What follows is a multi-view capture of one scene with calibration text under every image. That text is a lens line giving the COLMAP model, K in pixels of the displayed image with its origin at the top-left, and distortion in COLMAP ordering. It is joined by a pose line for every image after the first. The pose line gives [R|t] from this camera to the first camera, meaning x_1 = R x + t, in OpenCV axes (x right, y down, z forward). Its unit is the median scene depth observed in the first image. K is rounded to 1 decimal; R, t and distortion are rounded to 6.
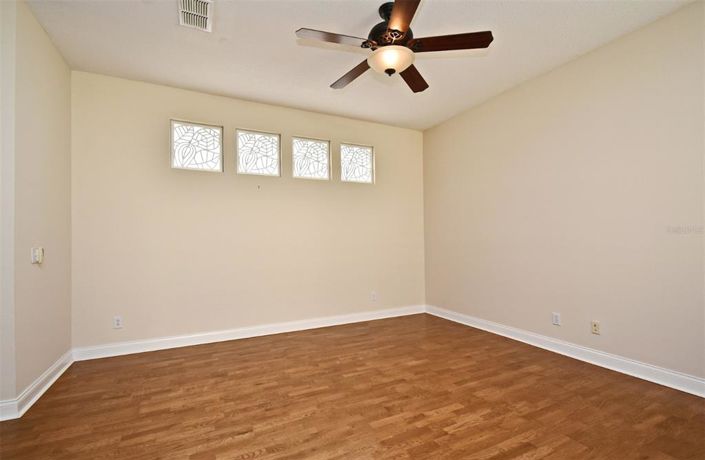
lens RADIAL K [[332.3, 0, 352.1], [0, 332.3, 232.0], [0, 0, 1]] dist [-0.001276, -0.000572]
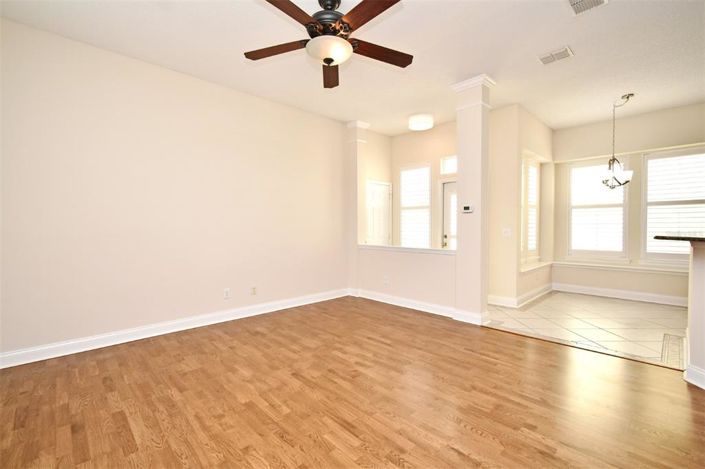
lens RADIAL K [[308.8, 0, 348.3], [0, 308.8, 231.4], [0, 0, 1]] dist [0.005244, 0.000291]
pose [[-0.300018, -0.004926, 0.953921, -0.769884], [-0.016166, 0.999869, 0.000079, 0.028791], [-0.953796, -0.015397, -0.300059, 1.156574]]
